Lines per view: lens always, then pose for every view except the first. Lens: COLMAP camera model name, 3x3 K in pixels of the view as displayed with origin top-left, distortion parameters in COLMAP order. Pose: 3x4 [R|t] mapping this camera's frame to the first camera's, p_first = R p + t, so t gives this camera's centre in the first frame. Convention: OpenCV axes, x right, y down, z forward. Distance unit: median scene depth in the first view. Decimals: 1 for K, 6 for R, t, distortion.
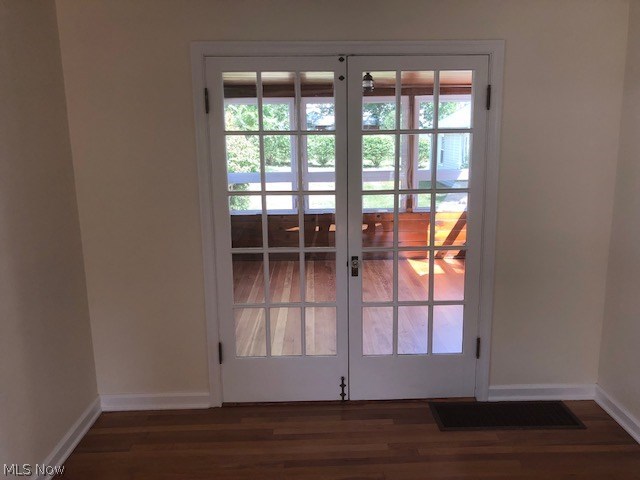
lens RADIAL K [[527.1, 0, 313.4], [0, 527.1, 236.6], [0, 0, 1]] dist [0.050497, -0.044255]
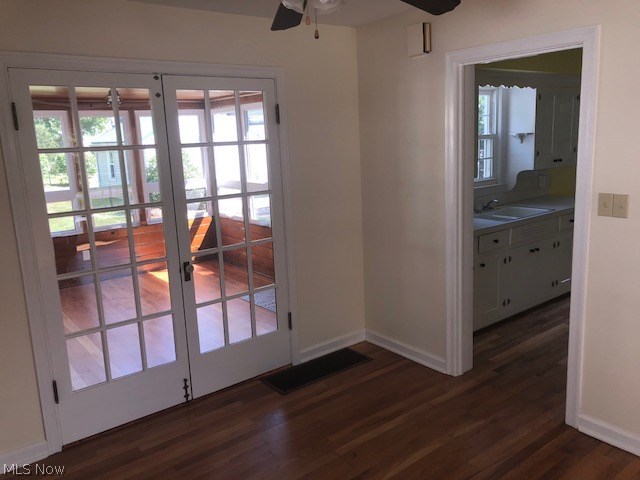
lens RADIAL K [[527.1, 0, 320.4], [0, 527.1, 234.3], [0, 0, 1]] dist [0.050497, -0.044255]
pose [[0.793731, -0.132361, 0.593693, -0.151721], [0.149750, 0.988518, 0.020178, 0.000479], [-0.589547, 0.072890, 0.804439, -0.008242]]
